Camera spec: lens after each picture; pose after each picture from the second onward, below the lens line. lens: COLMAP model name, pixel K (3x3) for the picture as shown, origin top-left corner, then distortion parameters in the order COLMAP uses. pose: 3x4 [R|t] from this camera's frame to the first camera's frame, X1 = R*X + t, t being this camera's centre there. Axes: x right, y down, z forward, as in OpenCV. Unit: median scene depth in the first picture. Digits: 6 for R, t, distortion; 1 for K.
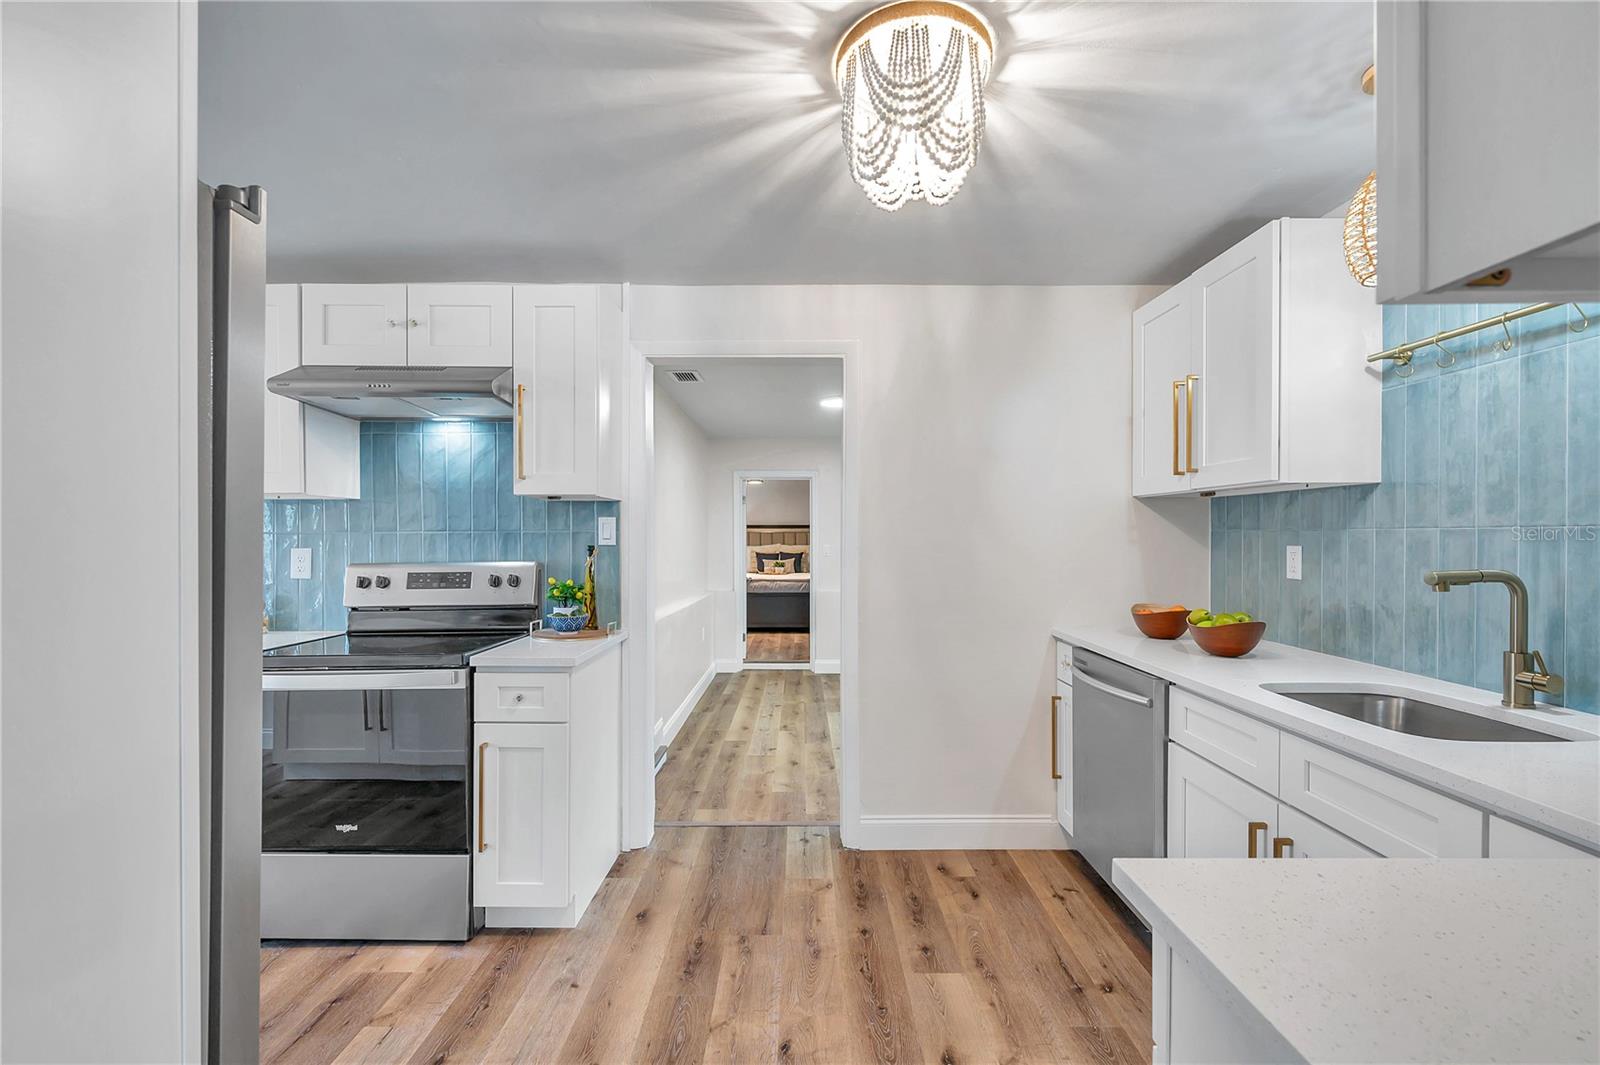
lens RADIAL K [[692.3, 0, 802.0], [0, 692.3, 543.8], [0, 0, 1]] dist [0.001488, 0.000103]
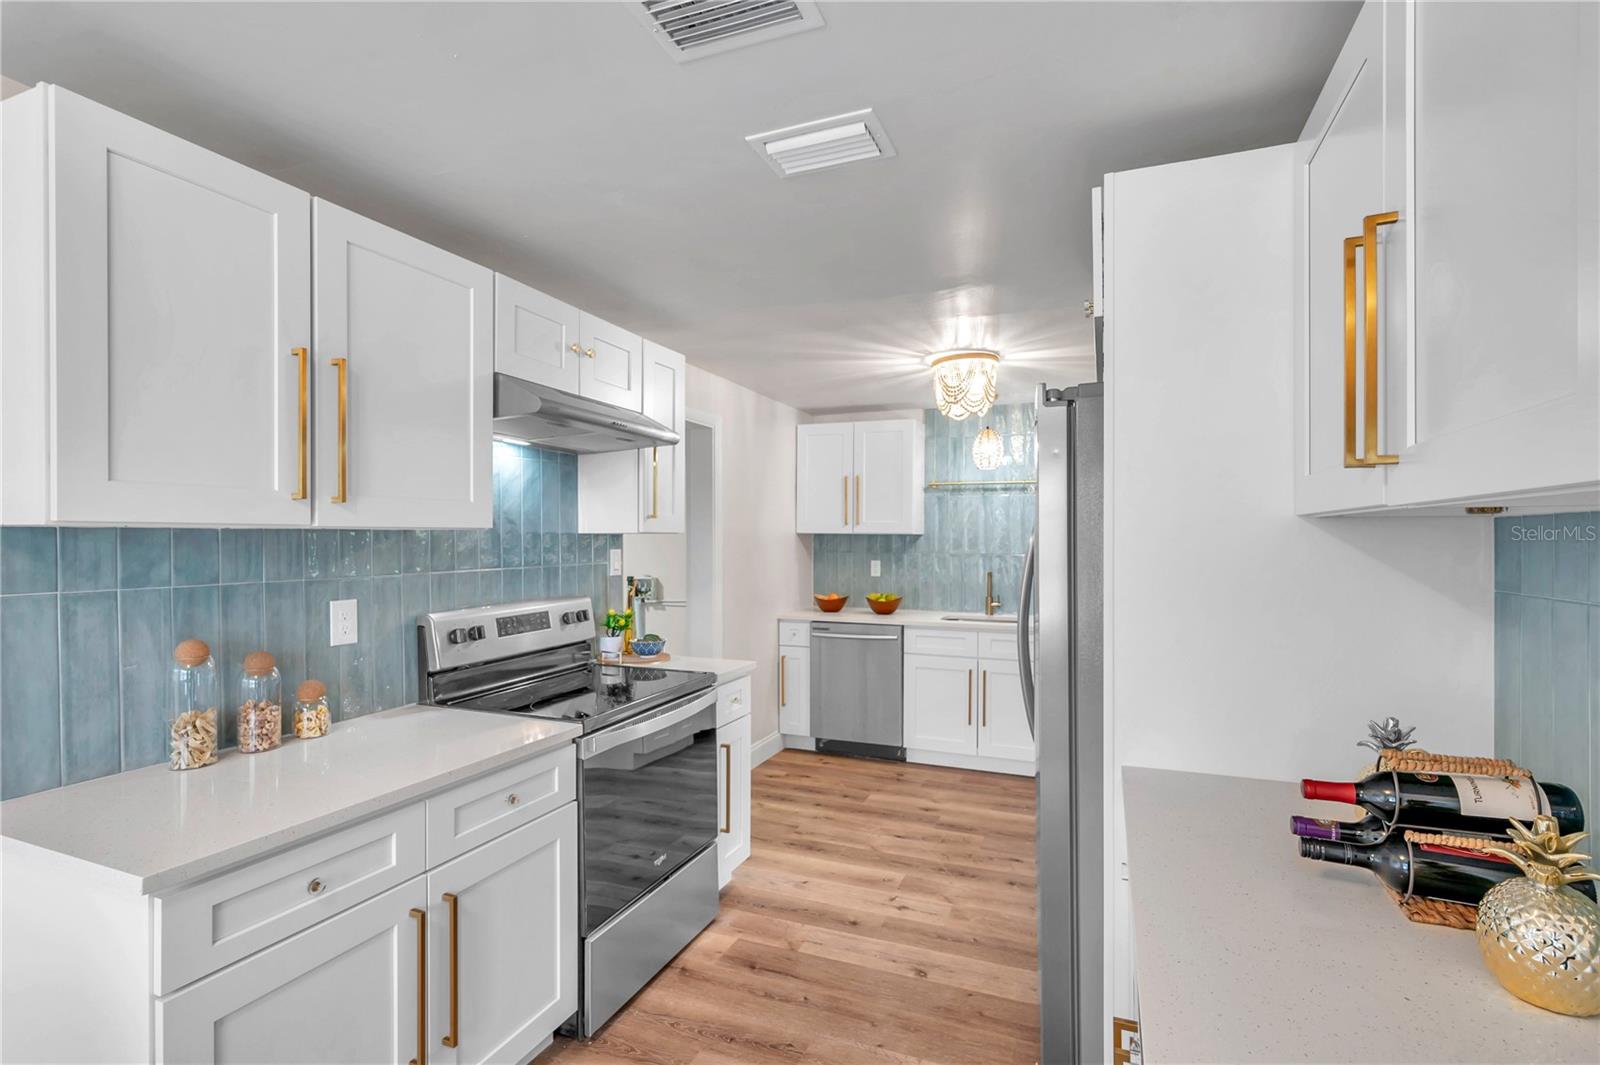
lens RADIAL K [[750.0, 0, 802.6], [0, 750.0, 540.2], [0, 0, 1]] dist [0.001950, 0.000083]
pose [[0.375478, -0.002629, 0.926828, -1.316898], [0.005579, 0.999984, 0.000577, -0.054377], [-0.926815, 0.004954, 0.375487, 0.309569]]
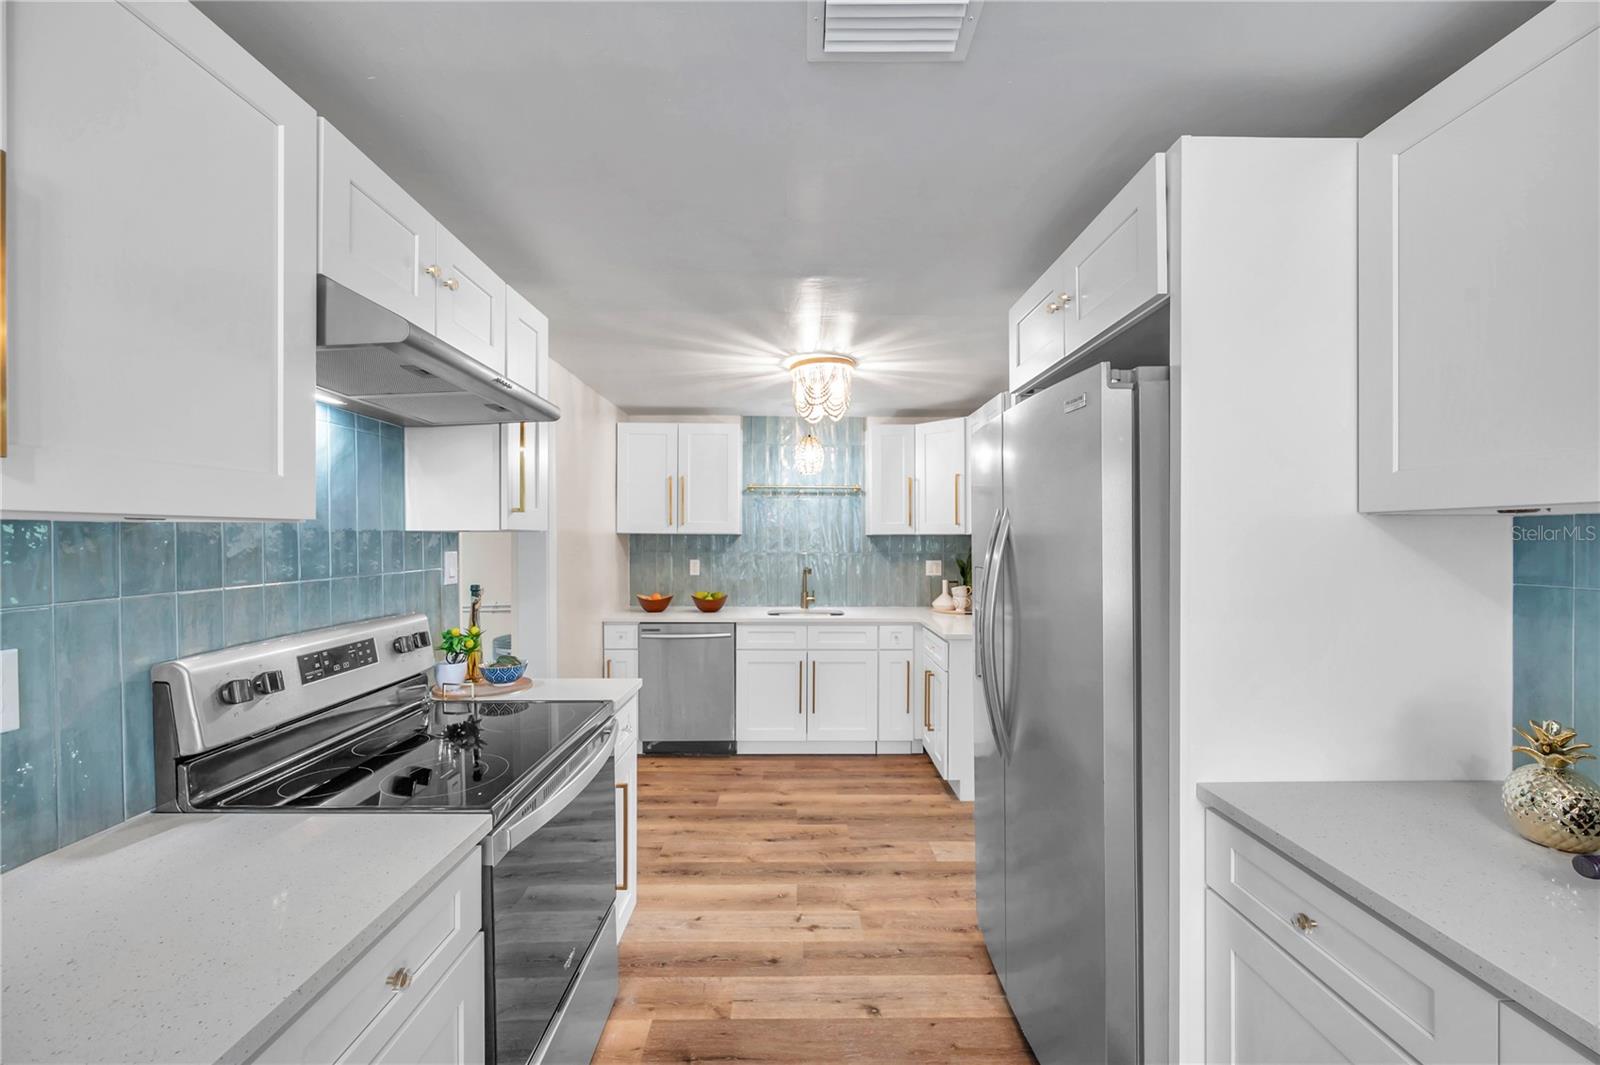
lens RADIAL K [[630.2, 0, 802.2], [0, 630.2, 541.3], [0, 0, 1]] dist [-0.000563, -0.000437]
pose [[-0.008364, -0.004644, 0.999954, -1.119447], [0.006557, 0.999967, 0.004699, -0.054455], [-0.999944, 0.006596, -0.008333, 0.602555]]
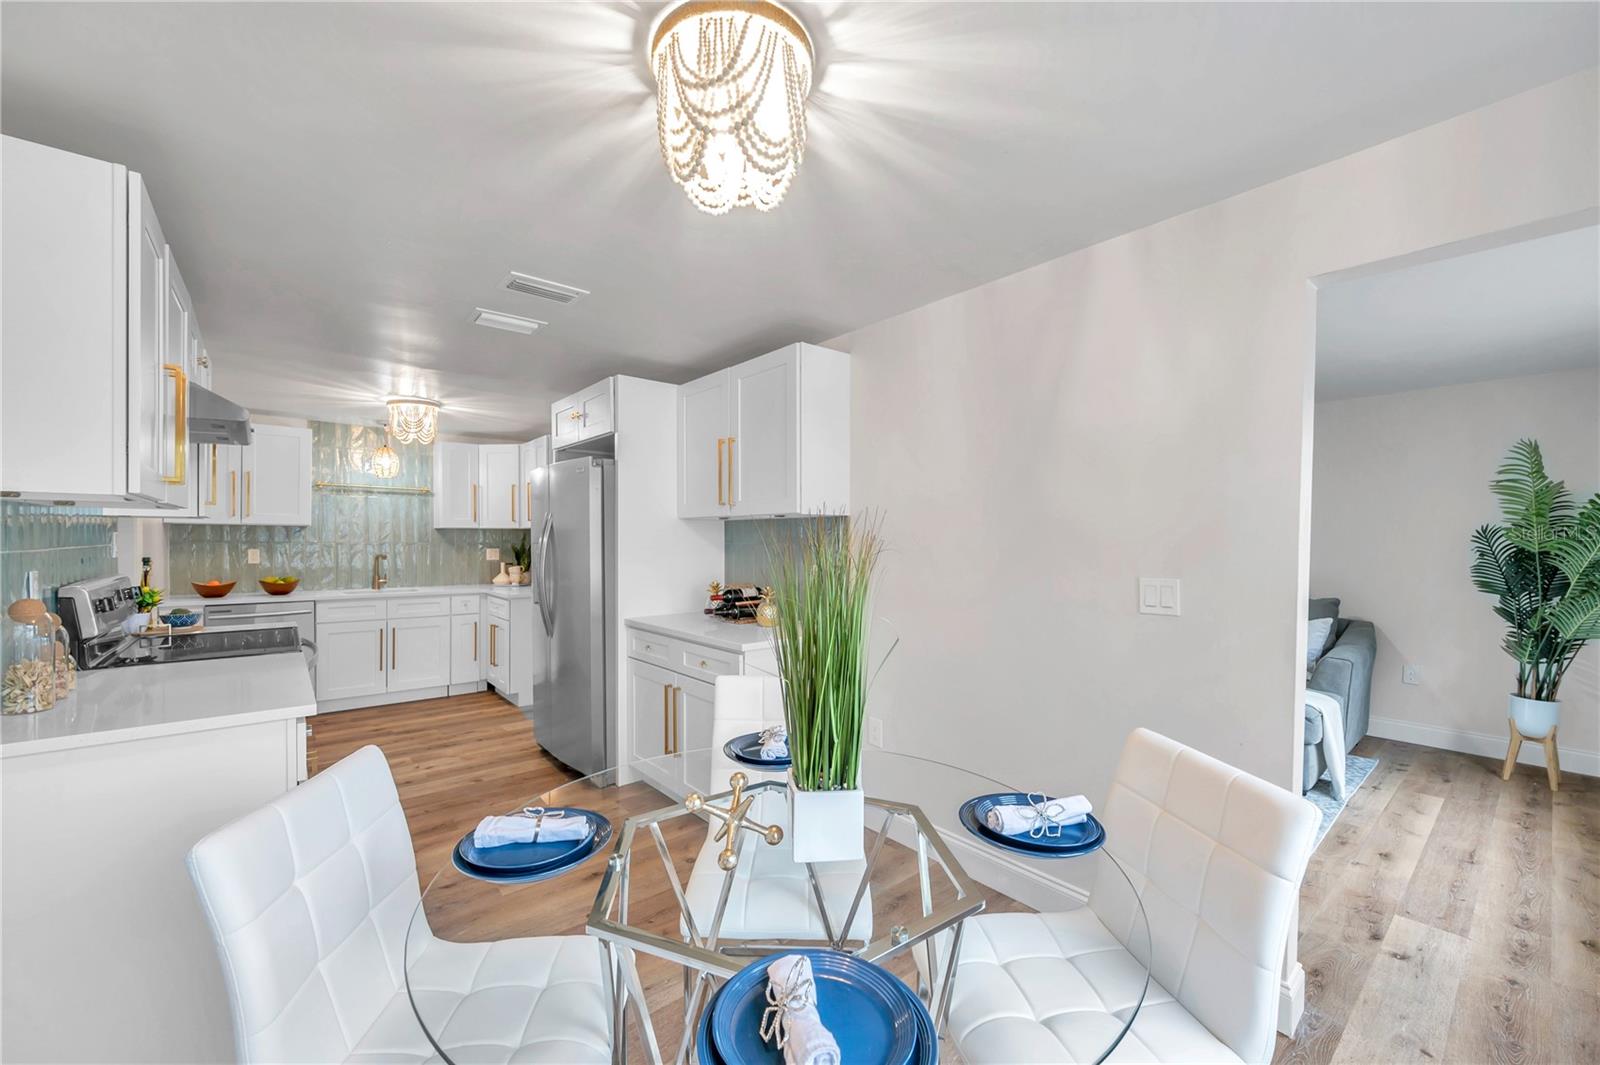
lens RADIAL K [[638.5, 0, 794.6], [0, 638.5, 540.5], [0, 0, 1]] dist [-0.002472, -0.000170]
pose [[-0.637370, -0.002808, 0.770553, -1.854362], [0.002193, 0.999983, 0.005457, -0.029662], [-0.770555, 0.005168, -0.637353, 0.855514]]
